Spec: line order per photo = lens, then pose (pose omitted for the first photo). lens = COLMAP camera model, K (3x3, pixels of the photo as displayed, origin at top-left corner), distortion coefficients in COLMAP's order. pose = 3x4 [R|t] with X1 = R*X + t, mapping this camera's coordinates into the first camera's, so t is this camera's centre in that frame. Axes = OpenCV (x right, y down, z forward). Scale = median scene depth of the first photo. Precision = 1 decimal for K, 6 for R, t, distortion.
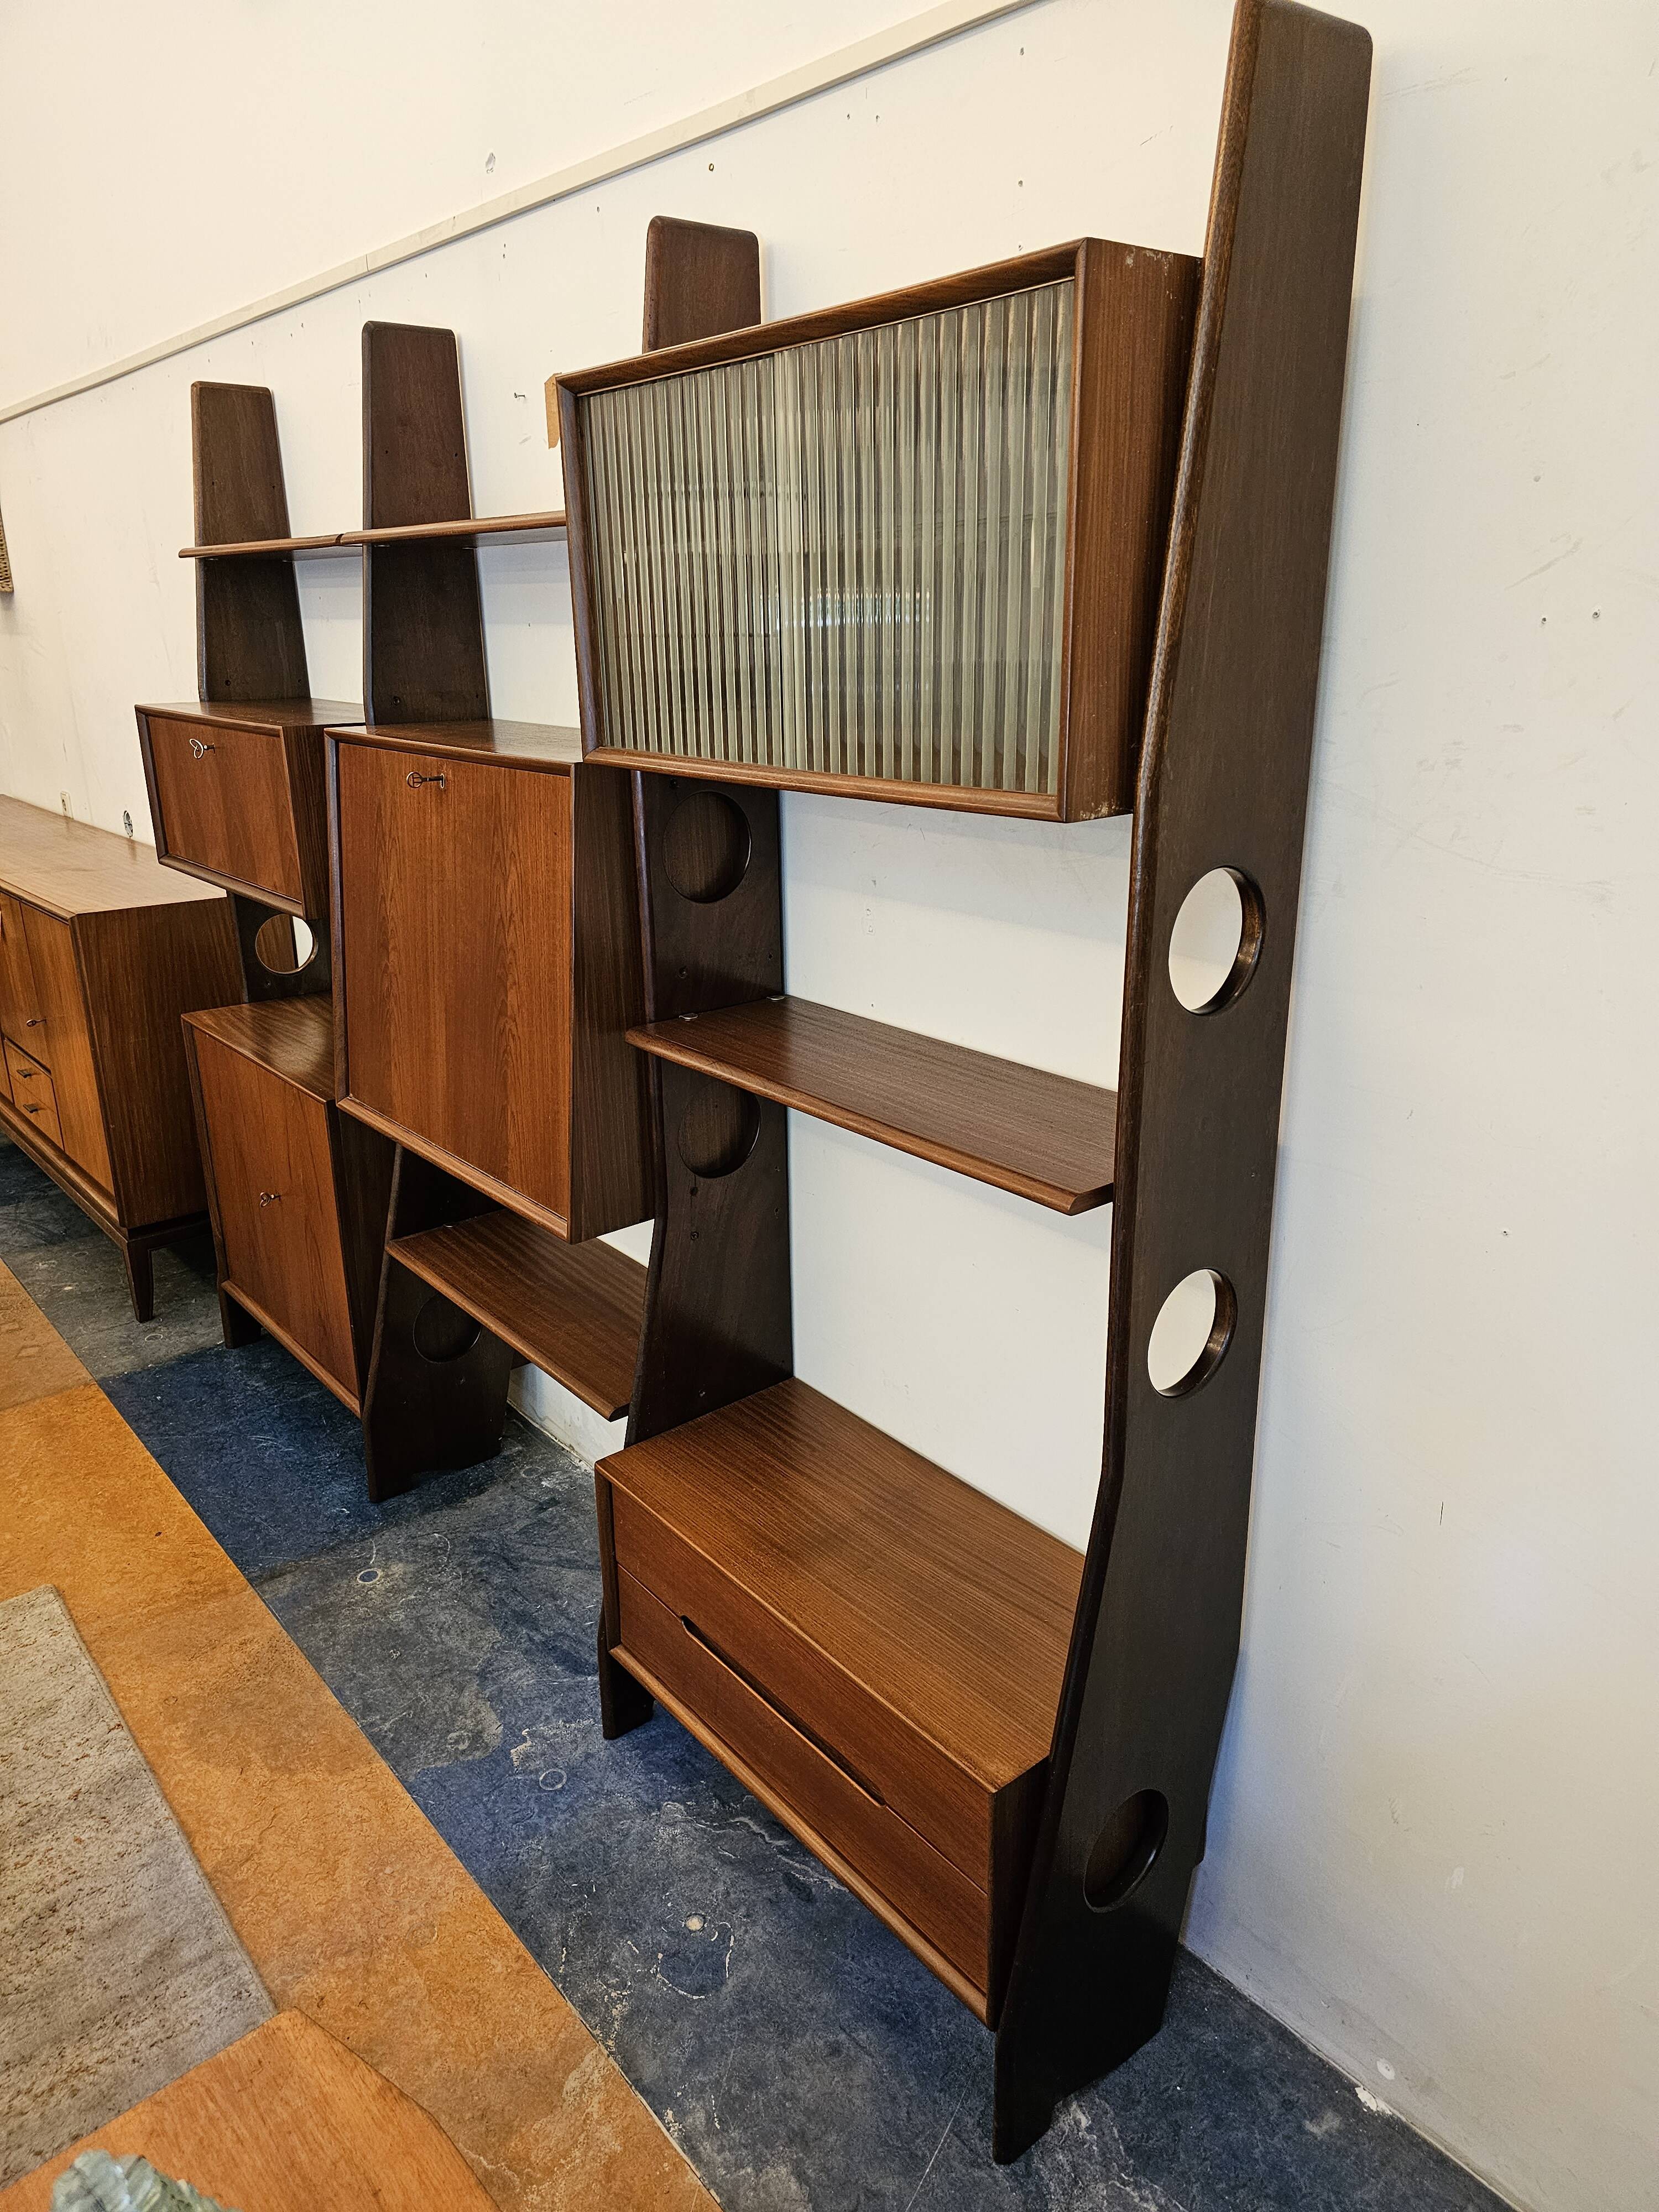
lens RADIAL K [[1460.2, 0, 836.2], [0, 1460.2, 1105.2], [0, 0, 1]] dist [0.047402, -0.034785]
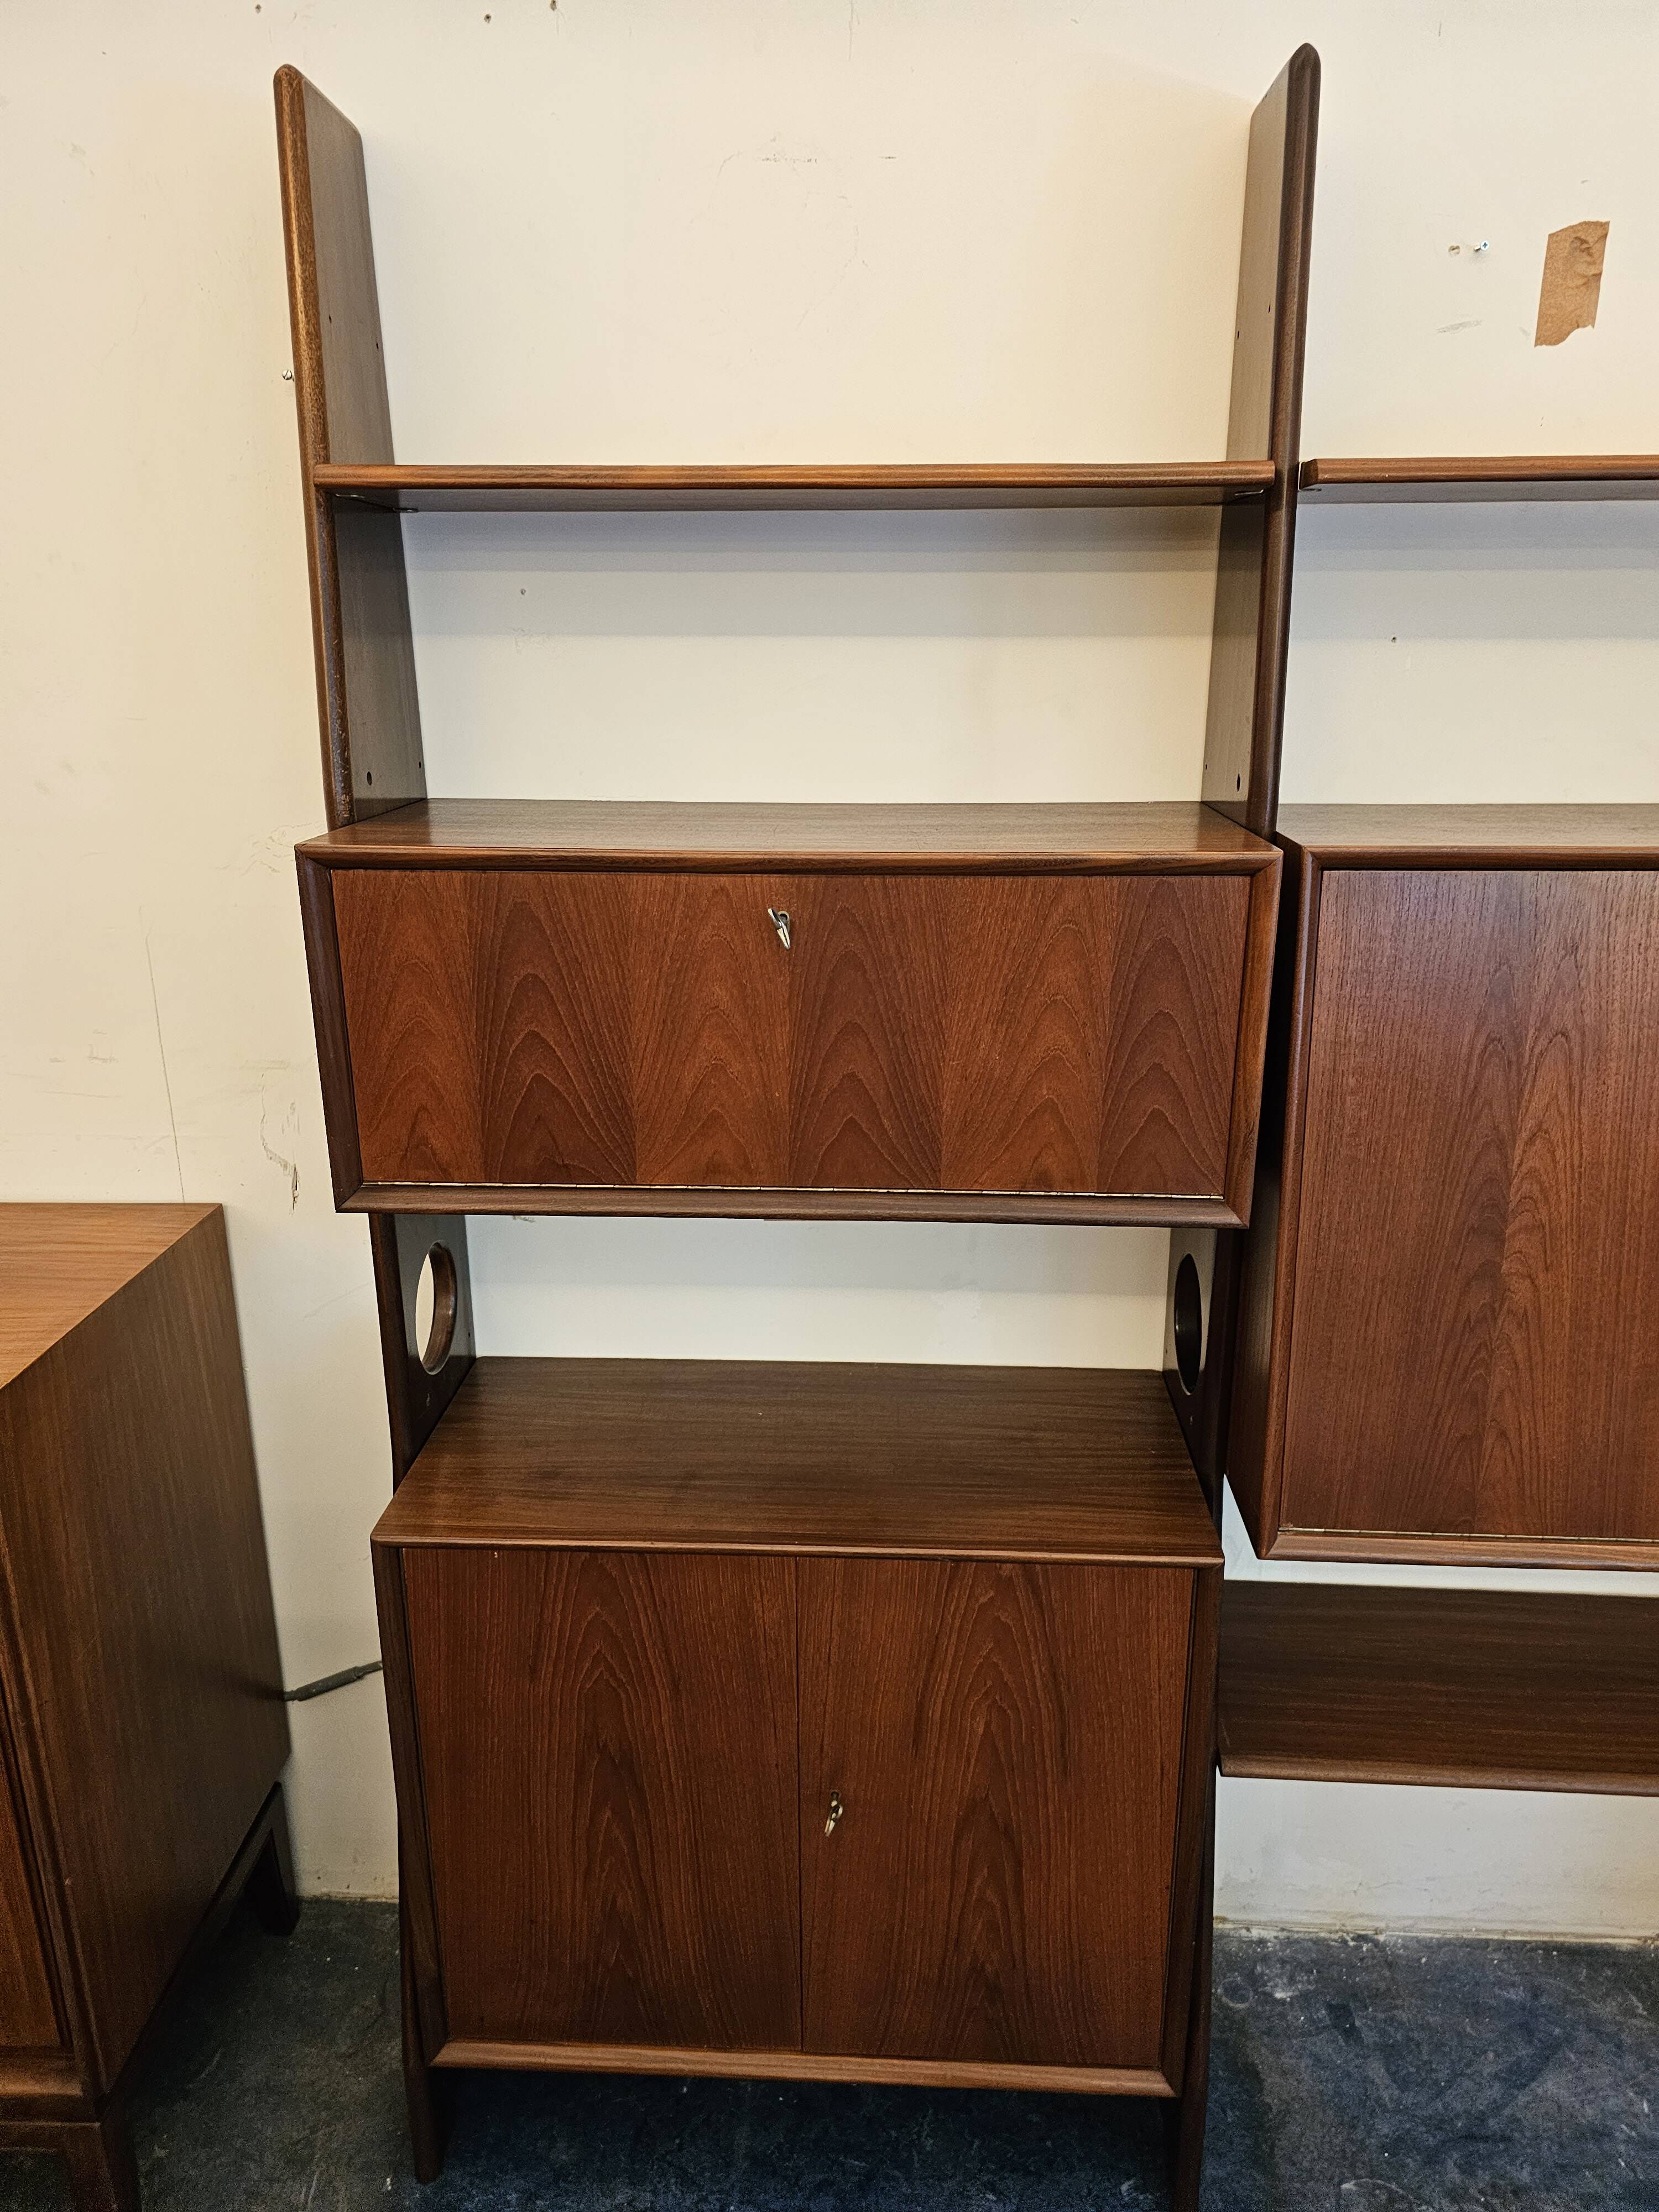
lens RADIAL K [[1460.2, 0, 827.2], [0, 1460.2, 1105.1], [0, 0, 1]] dist [0.047402, -0.034785]
pose [[0.678563, -0.216284, 0.701978, -0.949255], [0.230201, 0.970141, 0.076384, -0.281867], [-0.697538, 0.109765, 0.708091, 0.878126]]
